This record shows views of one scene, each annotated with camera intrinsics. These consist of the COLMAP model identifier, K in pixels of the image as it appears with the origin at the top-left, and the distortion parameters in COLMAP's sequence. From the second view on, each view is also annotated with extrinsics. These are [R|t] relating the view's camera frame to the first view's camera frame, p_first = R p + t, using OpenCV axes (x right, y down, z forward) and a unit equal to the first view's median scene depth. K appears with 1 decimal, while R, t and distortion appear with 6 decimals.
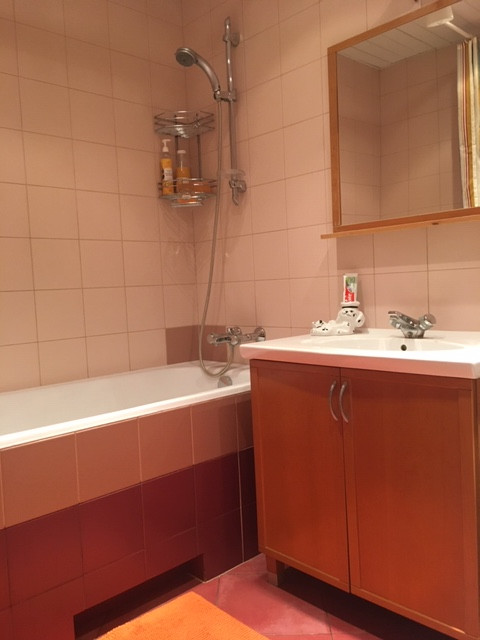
lens RADIAL K [[548.2, 0, 238.5], [0, 548.2, 322.1], [0, 0, 1]] dist [0.068078, -0.087105]
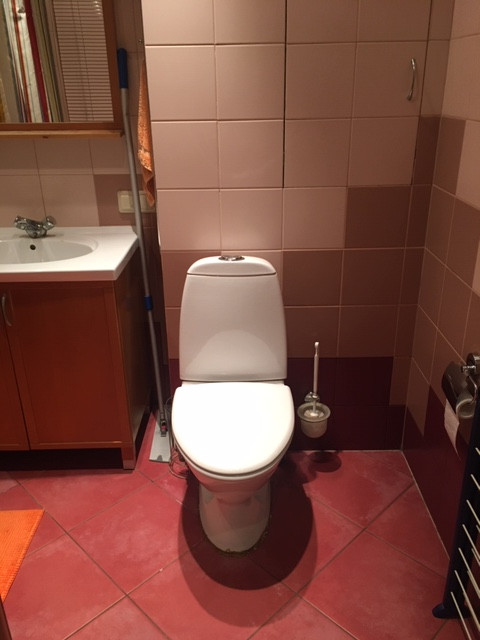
lens RADIAL K [[548.2, 0, 236.4], [0, 548.2, 316.1], [0, 0, 1]] dist [0.068078, -0.087105]
pose [[0.688068, -0.250284, 0.681117, -0.231994], [0.032142, 0.948226, 0.315966, -0.168014], [-0.724934, -0.195514, 0.660489, -0.109016]]
